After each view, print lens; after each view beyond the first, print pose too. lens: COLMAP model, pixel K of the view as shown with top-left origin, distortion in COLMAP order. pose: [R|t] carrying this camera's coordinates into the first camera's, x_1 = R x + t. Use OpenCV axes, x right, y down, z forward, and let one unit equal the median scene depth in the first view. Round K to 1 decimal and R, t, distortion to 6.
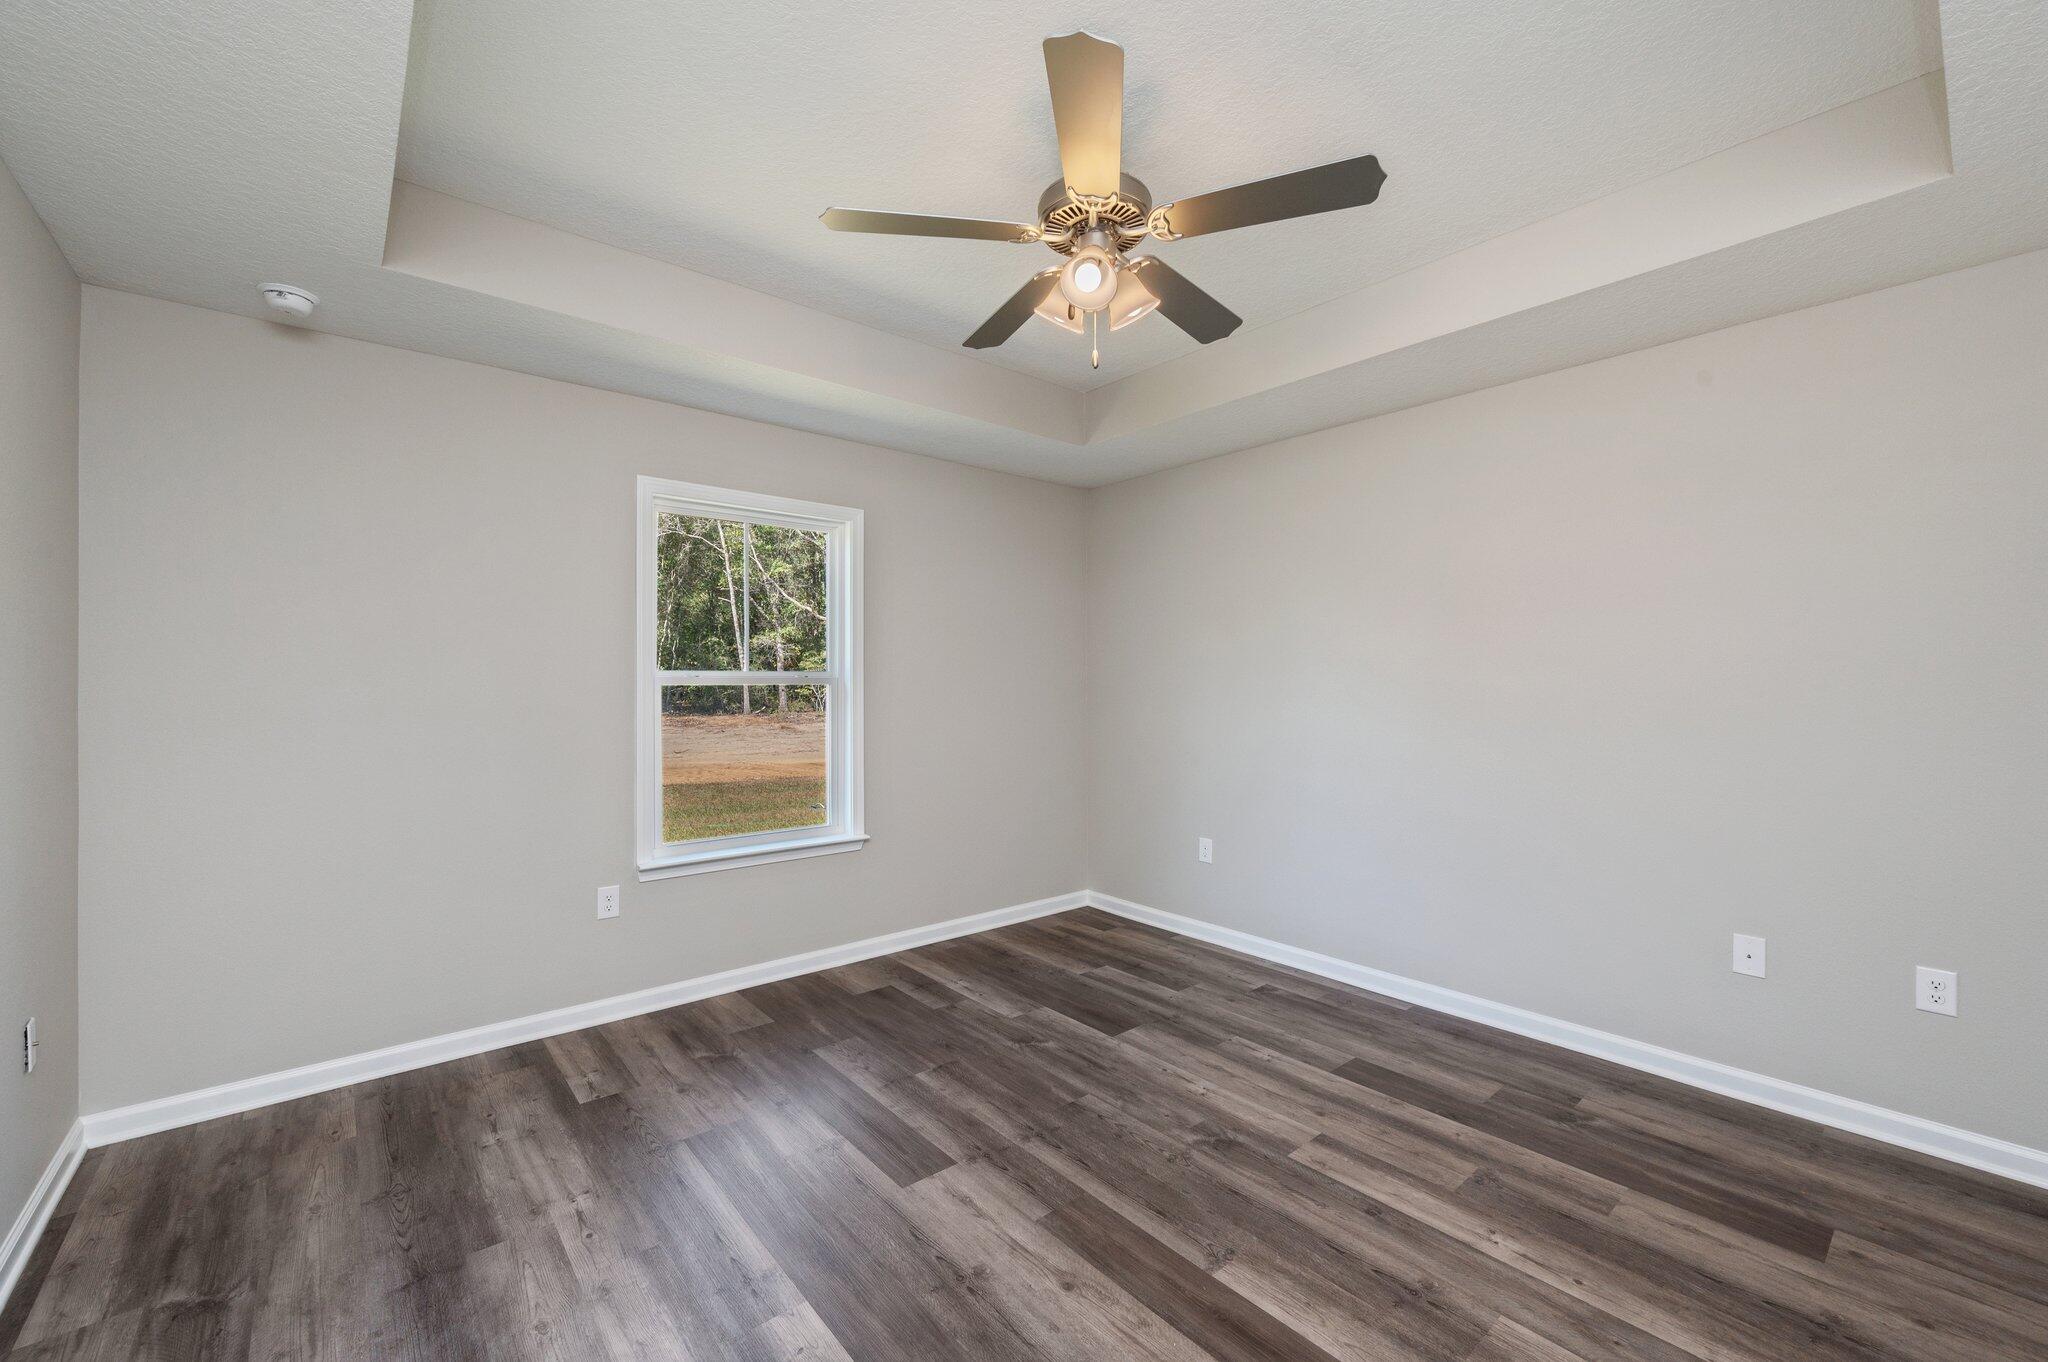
lens RADIAL K [[829.3, 0, 1051.3], [0, 829.3, 677.7], [0, 0, 1]] dist [-0.009351, 0.000375]
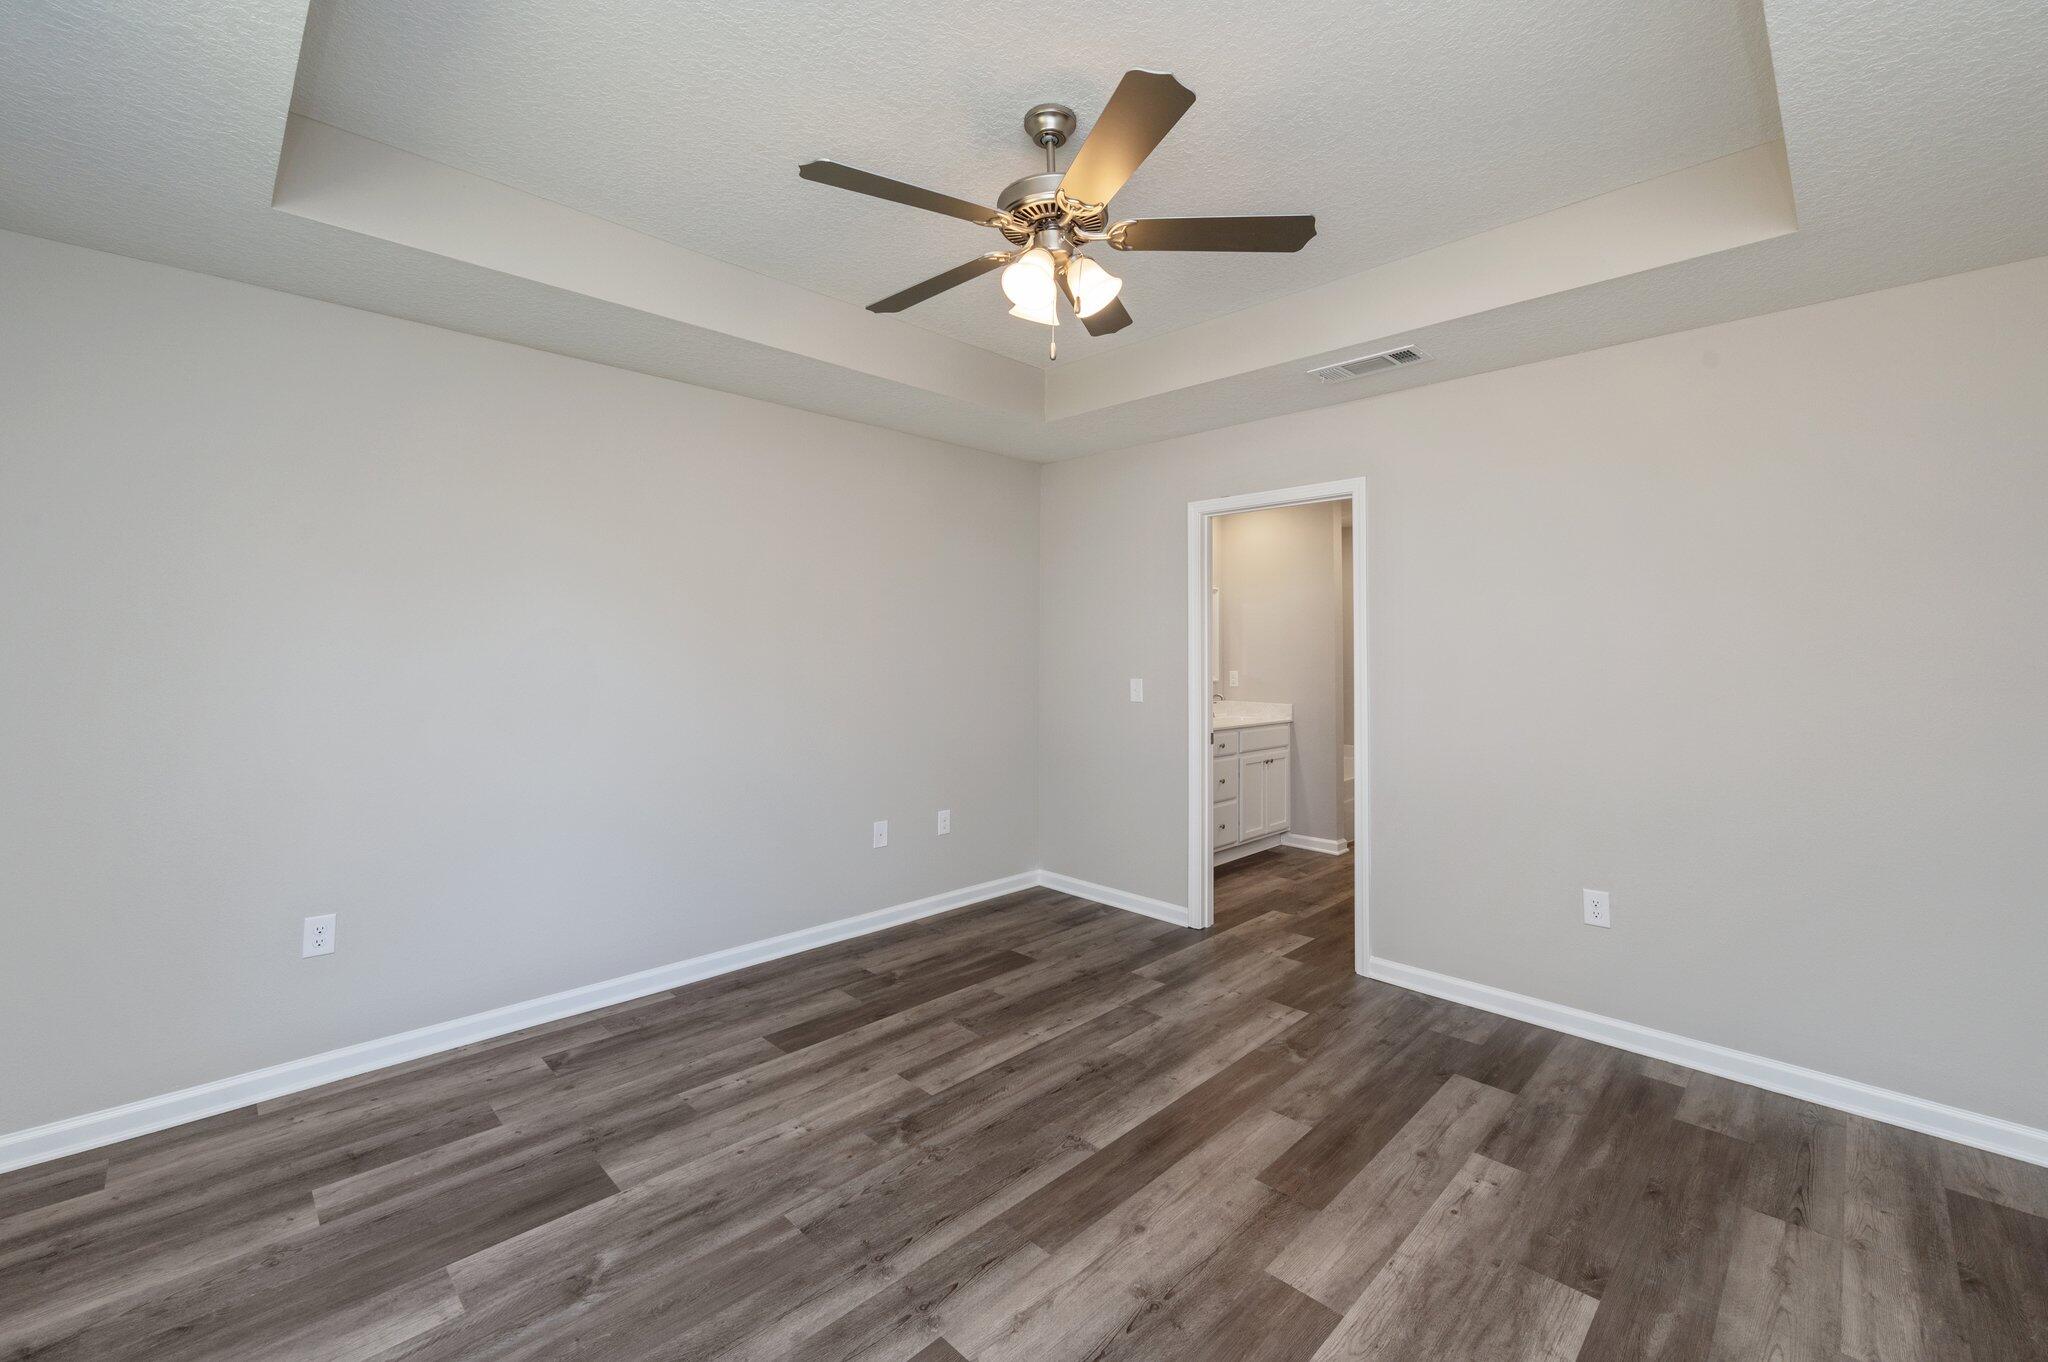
lens RADIAL K [[829.3, 0, 1051.3], [0, 829.3, 677.7], [0, 0, 1]] dist [-0.009351, 0.000375]
pose [[-0.075620, -0.034704, 0.996533, -0.684292], [-0.007487, 0.999386, 0.034235, 0.000609], [-0.997109, -0.004872, -0.075834, 0.821926]]
